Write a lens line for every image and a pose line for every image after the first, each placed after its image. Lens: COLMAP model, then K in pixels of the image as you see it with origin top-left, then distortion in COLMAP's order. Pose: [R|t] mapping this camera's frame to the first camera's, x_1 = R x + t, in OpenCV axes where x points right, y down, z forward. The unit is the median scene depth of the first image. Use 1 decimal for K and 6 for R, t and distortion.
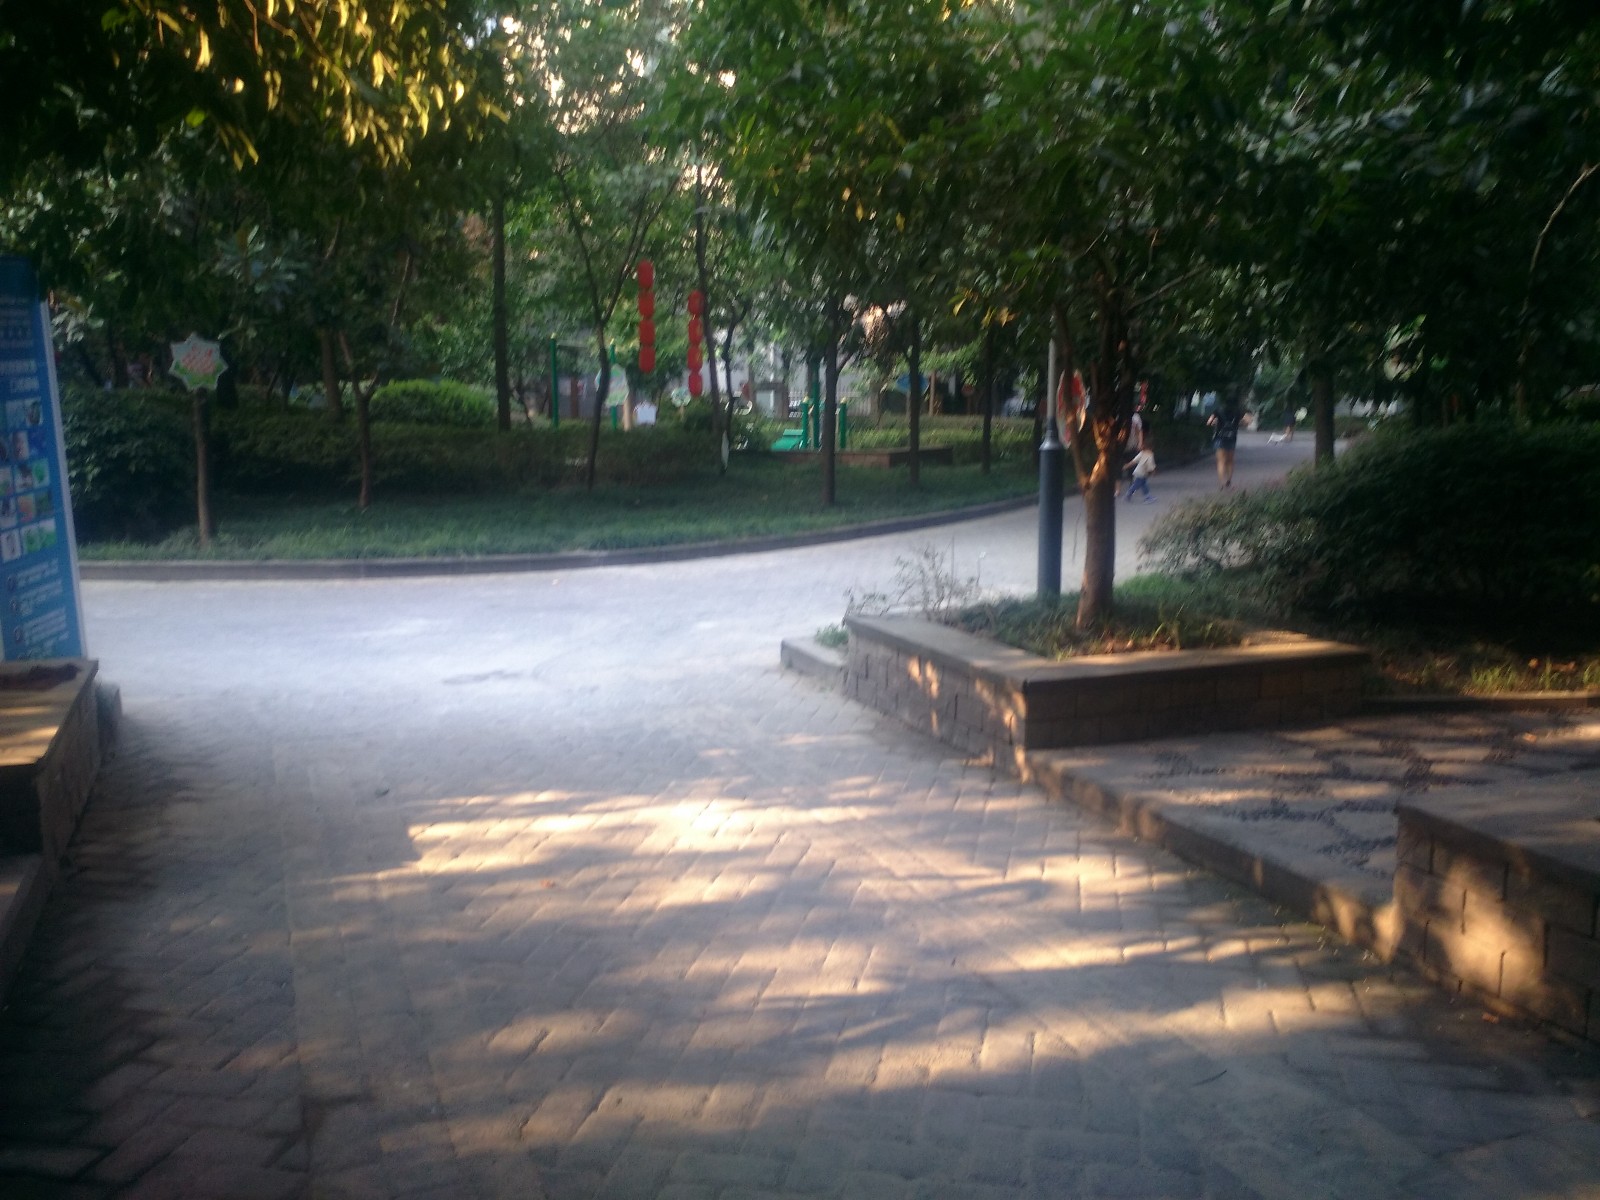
lens RADIAL K [[1336.4, 0, 803.2], [0, 1336.4, 591.0], [0, 0, 1]] dist [0.001511, 0.002827]
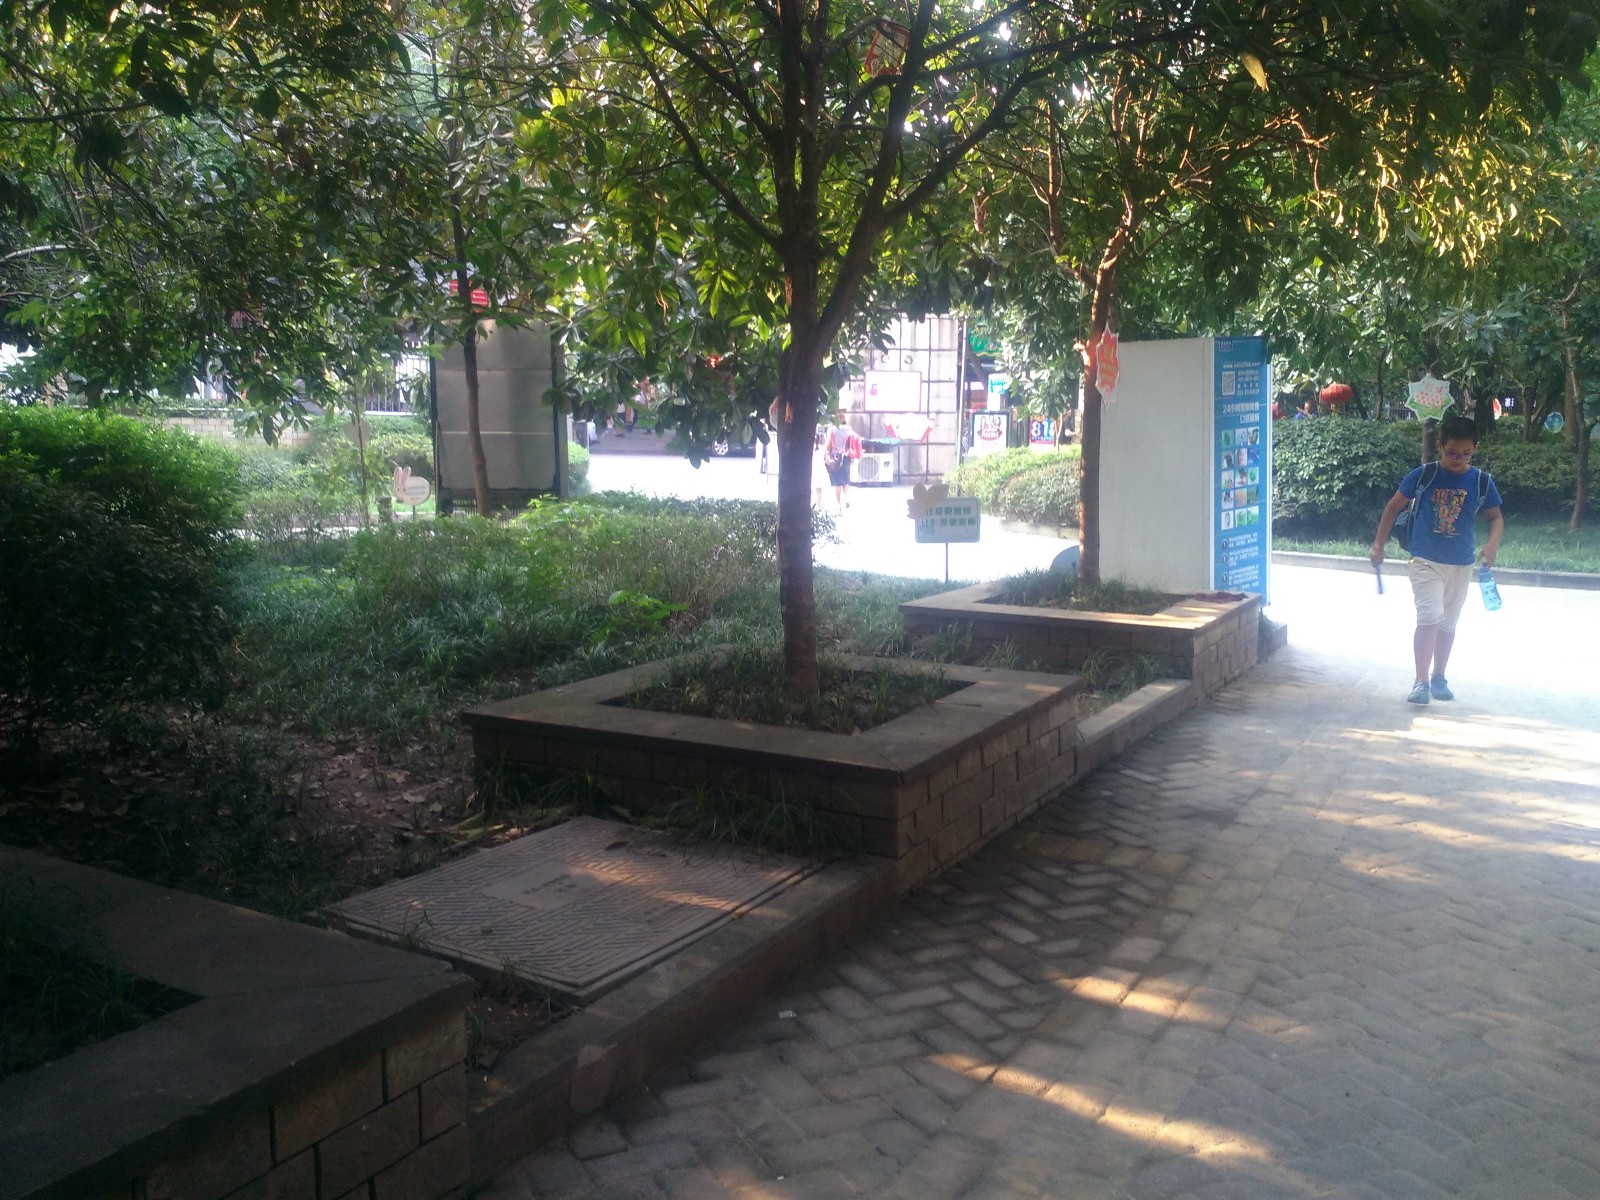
lens RADIAL K [[1336.4, 0, 804.1], [0, 1336.4, 598.6], [0, 0, 1]] dist [0.001511, 0.002827]
pose [[0.609430, 0.102292, -0.786213, 0.330580], [-0.115381, 0.992528, 0.039697, 0.049598], [0.784399, 0.066522, 0.616679, -0.334774]]
